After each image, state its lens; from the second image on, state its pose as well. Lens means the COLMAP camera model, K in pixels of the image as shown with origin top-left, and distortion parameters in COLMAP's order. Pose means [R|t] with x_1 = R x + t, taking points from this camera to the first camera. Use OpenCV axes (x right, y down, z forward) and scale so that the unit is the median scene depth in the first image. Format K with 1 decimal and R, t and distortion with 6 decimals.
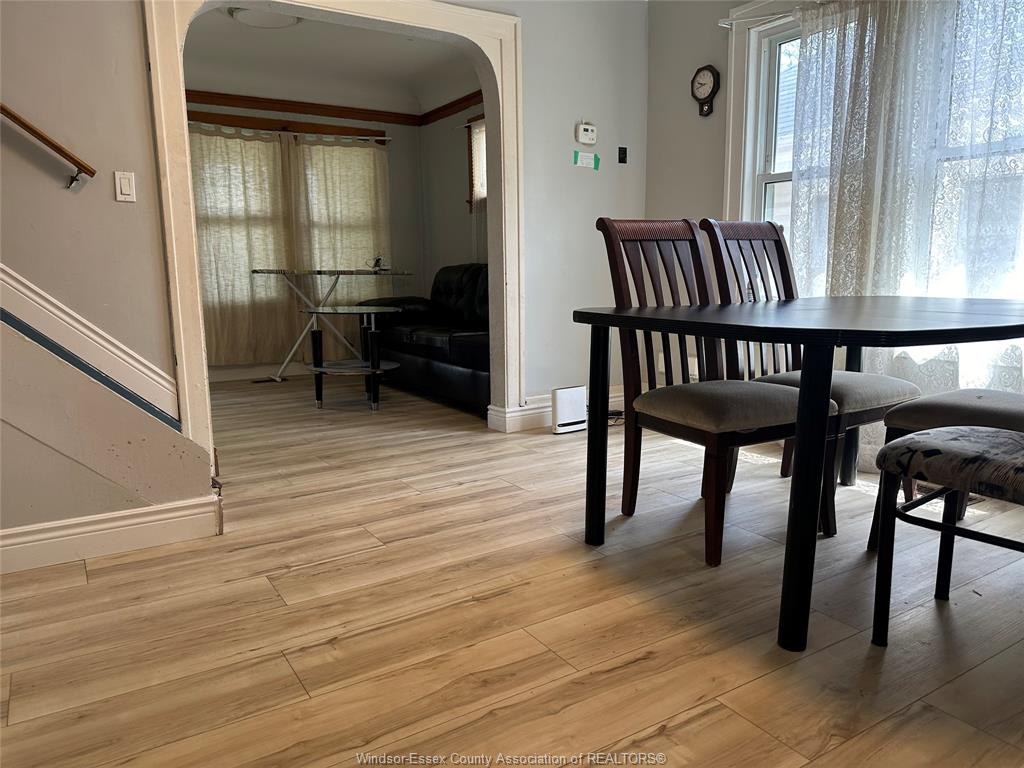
lens RADIAL K [[716.4, 0, 508.3], [0, 716.4, 389.2], [0, 0, 1]] dist [0.108871, -0.148552]
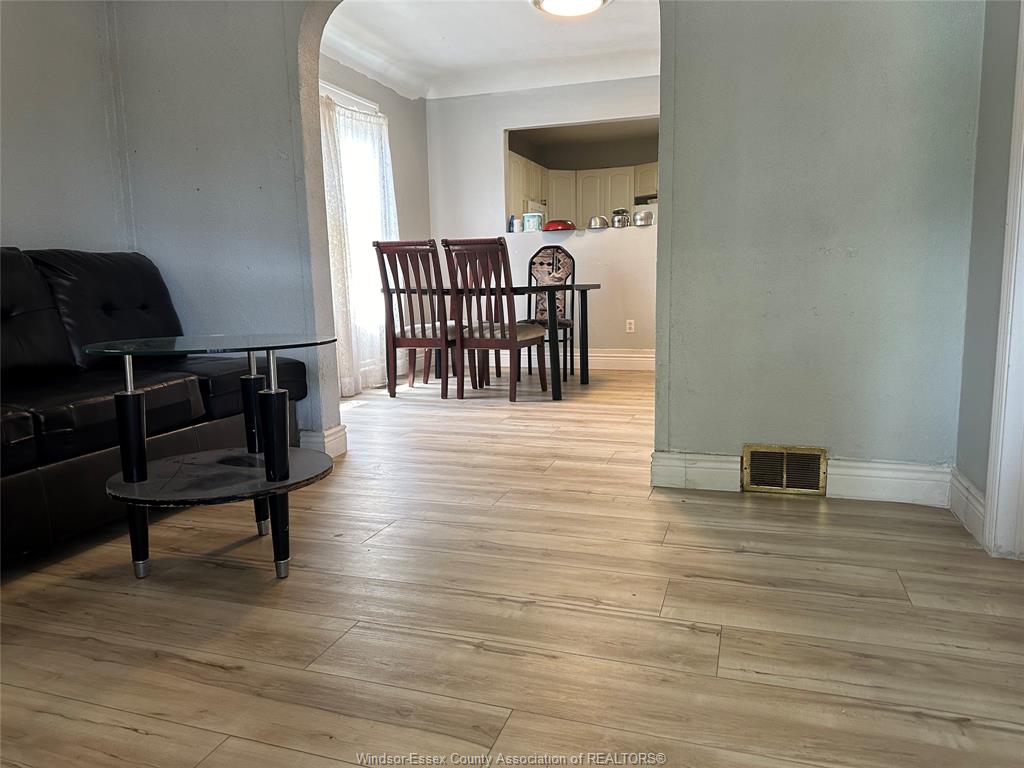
lens RADIAL K [[716.4, 0, 508.3], [0, 716.4, 389.2], [0, 0, 1]] dist [0.108871, -0.148552]
pose [[-0.629282, -0.096085, 0.771215, -1.258133], [0.156423, 0.956362, 0.246788, -0.314158], [-0.761273, 0.275935, -0.586791, 2.116516]]
